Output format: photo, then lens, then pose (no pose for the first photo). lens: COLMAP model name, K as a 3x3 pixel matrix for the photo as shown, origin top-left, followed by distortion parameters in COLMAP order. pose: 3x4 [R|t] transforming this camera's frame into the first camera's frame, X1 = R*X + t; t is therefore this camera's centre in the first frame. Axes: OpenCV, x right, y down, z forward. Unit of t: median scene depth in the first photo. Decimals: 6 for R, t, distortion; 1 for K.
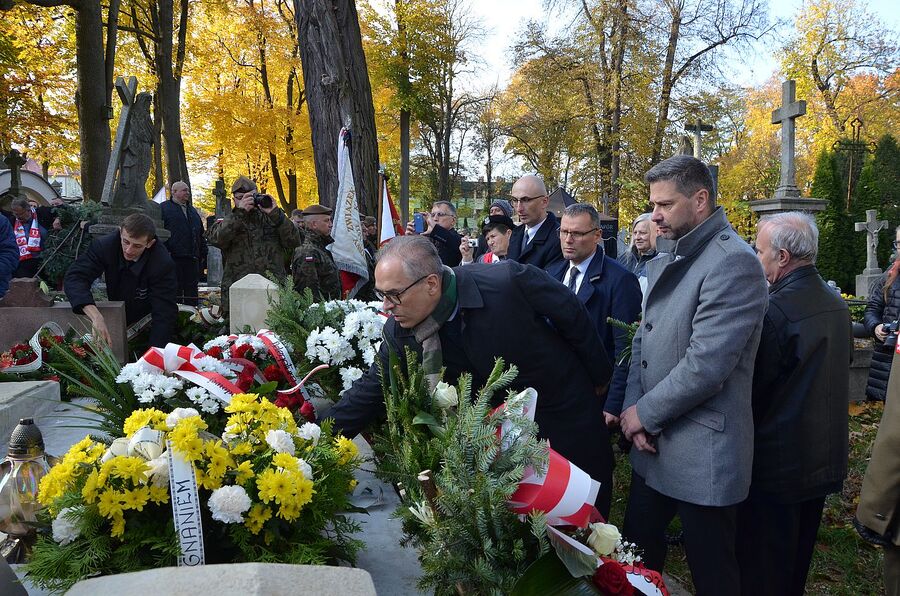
lens RADIAL K [[694.2, 0, 448.1], [0, 694.2, 293.0], [0, 0, 1]] dist [-0.125585, 0.032002]
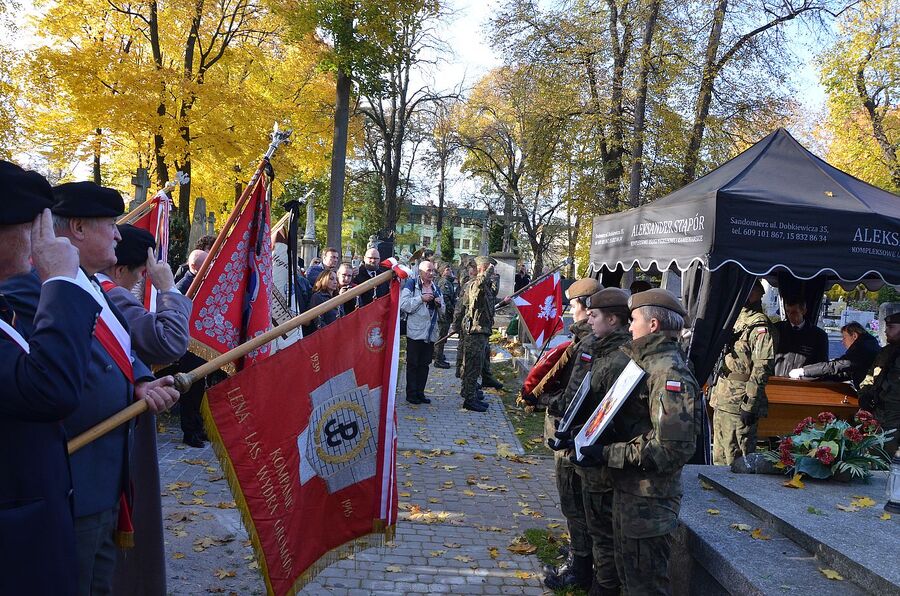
lens RADIAL K [[694.2, 0, 454.9], [0, 694.2, 298.9], [0, 0, 1]] dist [-0.125585, 0.032002]
pose [[0.994174, 0.046527, 0.097224, -0.005725], [-0.043126, 0.998392, -0.036791, -0.016145], [-0.098780, 0.032384, 0.994582, 0.207692]]
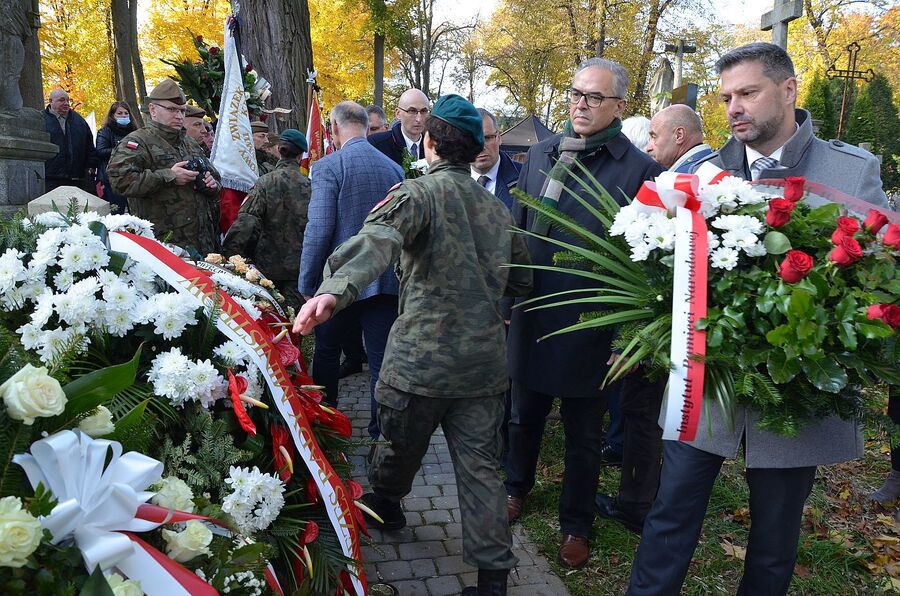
lens RADIAL K [[694.2, 0, 449.5], [0, 694.2, 293.4], [0, 0, 1]] dist [-0.125585, 0.032002]
pose [[0.999443, 0.016166, 0.029188, 0.007927], [-0.018816, 0.995495, 0.092925, 0.000953], [-0.027554, -0.093423, 0.995245, 0.016112]]
